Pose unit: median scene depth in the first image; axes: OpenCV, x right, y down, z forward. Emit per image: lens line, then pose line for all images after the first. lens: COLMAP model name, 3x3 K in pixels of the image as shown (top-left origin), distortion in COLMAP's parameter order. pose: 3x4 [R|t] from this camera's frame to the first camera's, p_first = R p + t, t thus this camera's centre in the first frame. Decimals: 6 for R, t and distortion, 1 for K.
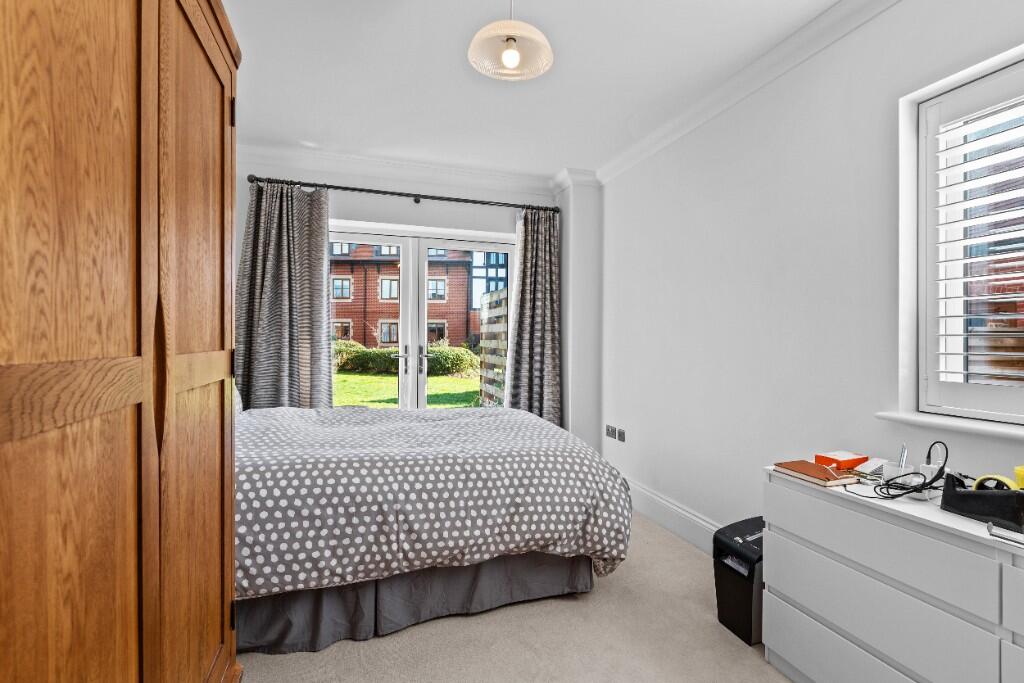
lens RADIAL K [[486.6, 0, 512.0], [0, 486.6, 341.5], [0, 0, 1]] dist [0.000015, -0.000008]
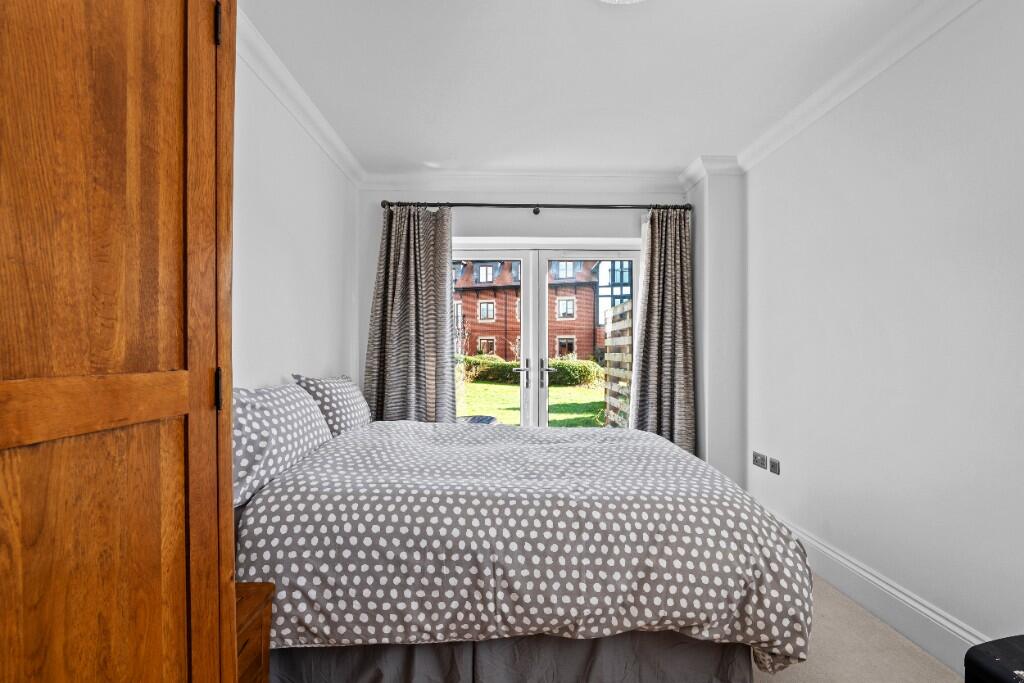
lens RADIAL K [[437.5, 0, 514.9], [0, 437.5, 353.1], [0, 0, 1]] dist [-0.013759, -0.000053]
pose [[0.963362, -0.006720, -0.268120, -0.004342], [0.005642, 0.999973, -0.004791, 0.000094], [0.268145, 0.003103, 0.963374, 0.280855]]
